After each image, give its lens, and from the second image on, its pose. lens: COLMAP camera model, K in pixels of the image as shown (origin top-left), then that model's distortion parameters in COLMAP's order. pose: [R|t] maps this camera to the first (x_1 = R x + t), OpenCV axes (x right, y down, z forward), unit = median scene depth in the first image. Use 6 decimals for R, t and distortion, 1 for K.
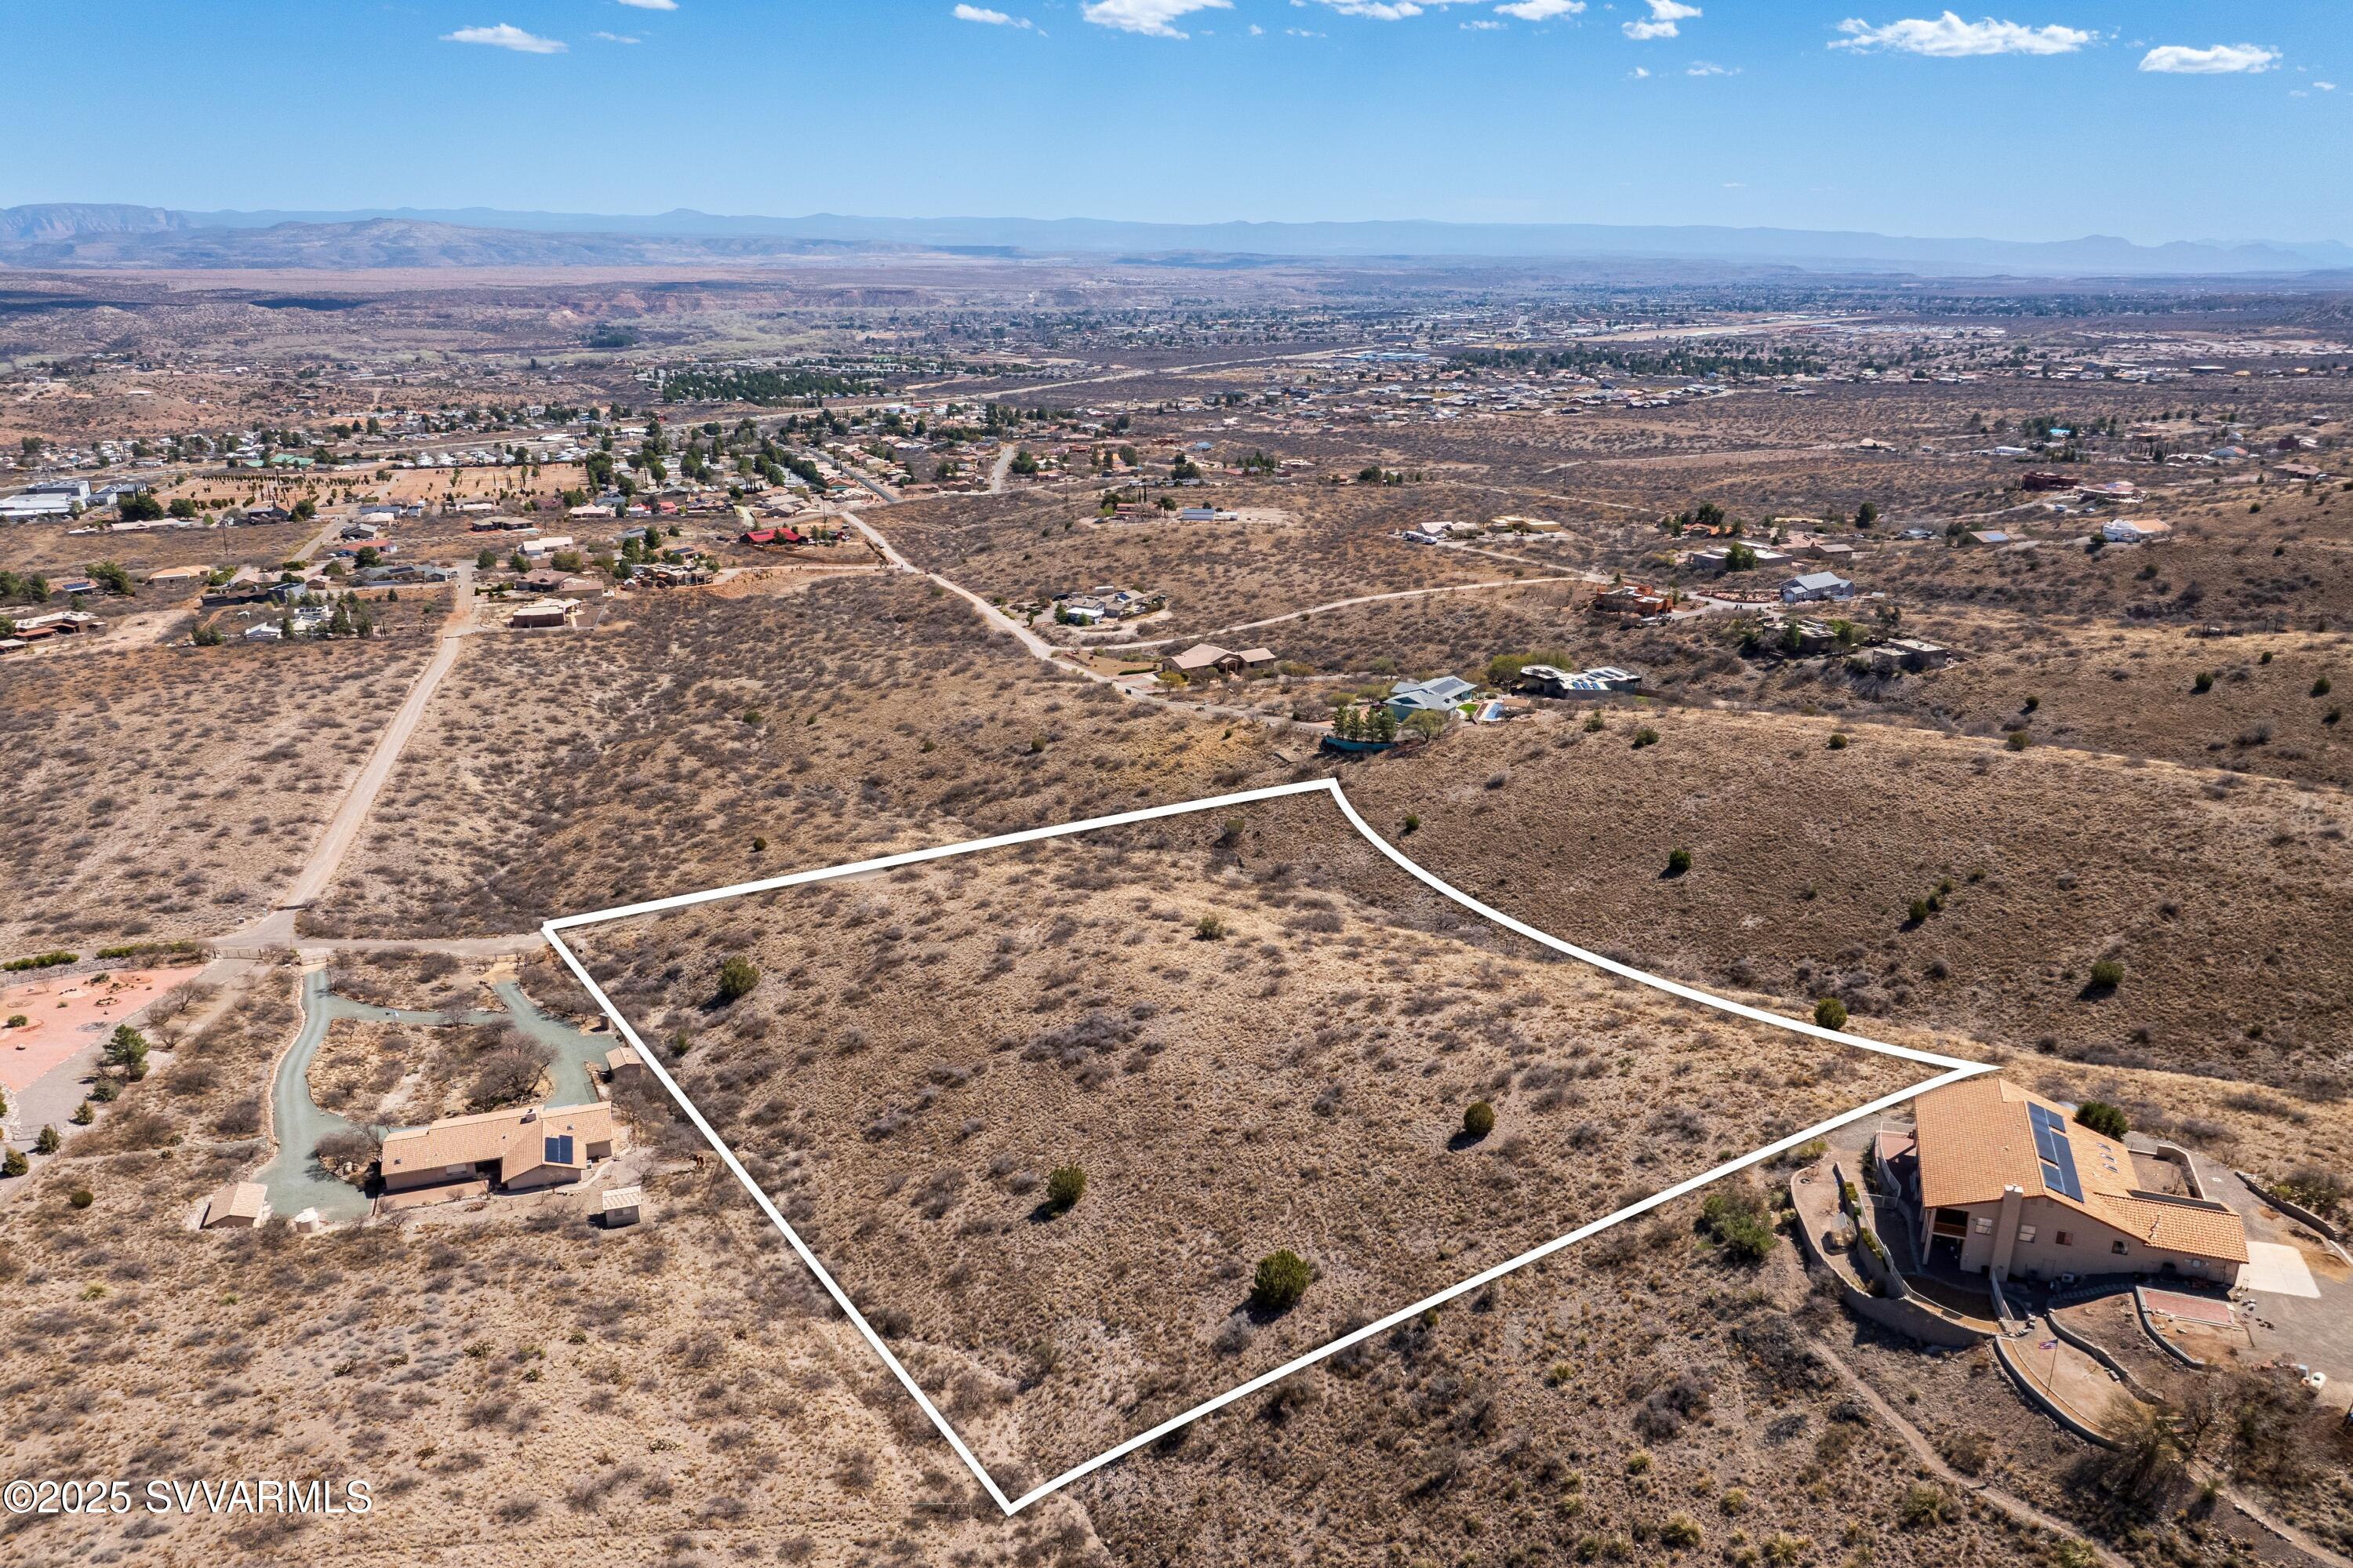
lens RADIAL K [[1667.0, 0, 1186.0], [0, 1667.0, 773.4], [0, 0, 1]] dist [-0.033859, -0.009241]
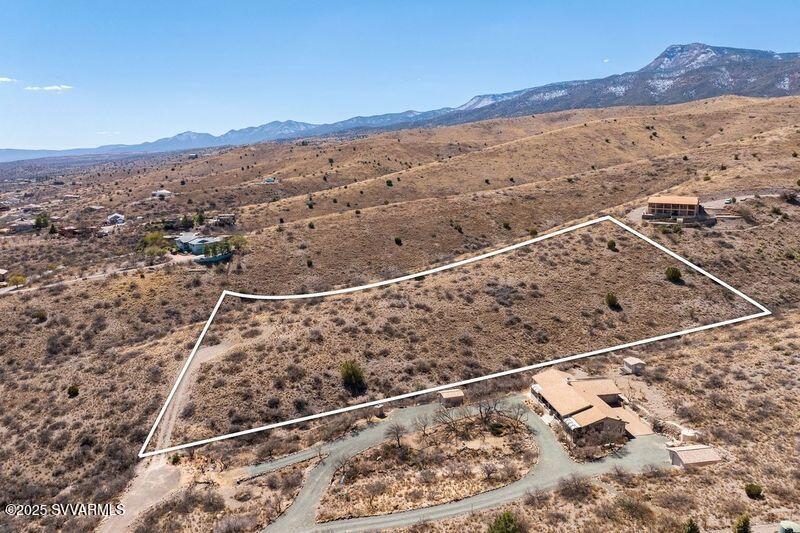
lens RADIAL K [[566.7, 0, 403.2], [0, 566.7, 262.9], [0, 0, 1]] dist [-0.033859, -0.009241]
pose [[0.180464, -0.187871, 0.965473, -0.971432], [0.296166, 0.946412, 0.128803, -0.051854], [-0.937933, 0.262695, 0.226434, 0.957344]]
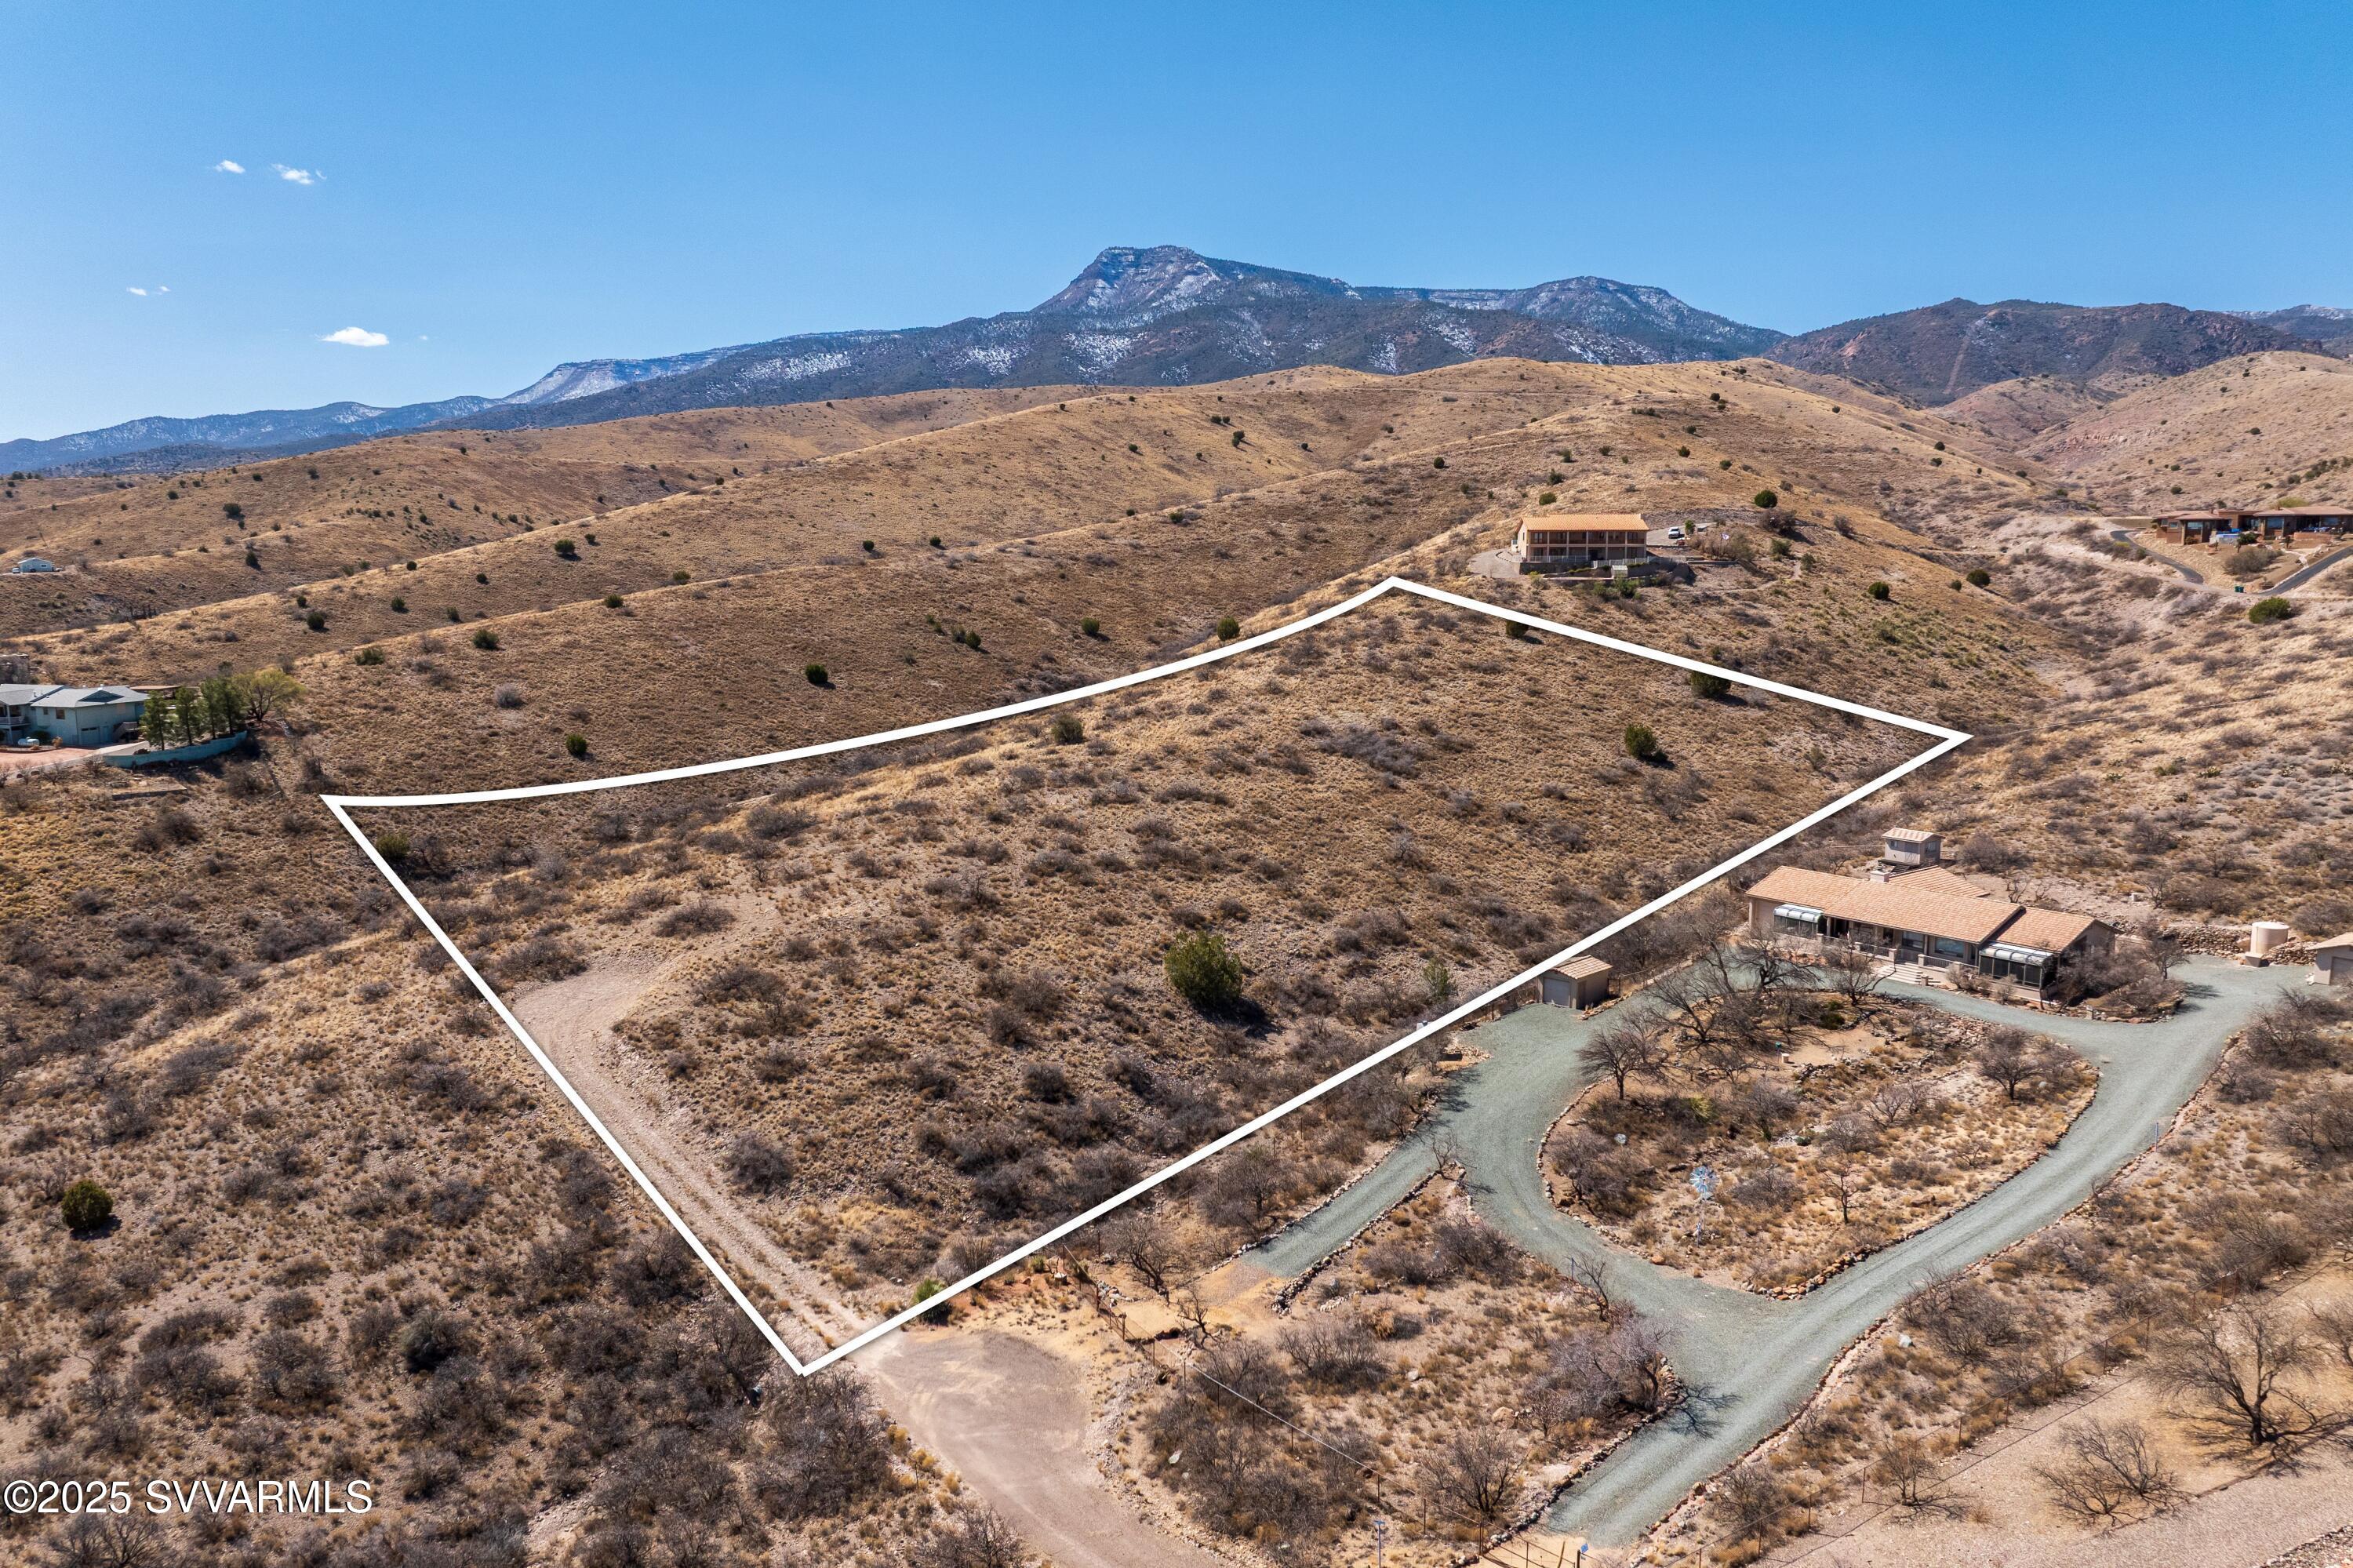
lens RADIAL K [[1659.0, 0, 1188.4], [0, 1659.0, 813.4], [0, 0, 1]] dist [-0.033964, -0.008907]
pose [[-0.300721, -0.153985, 0.941199, -0.891923], [0.286443, 0.926733, 0.243139, -0.054118], [-0.909680, 0.342717, -0.234580, 1.341564]]
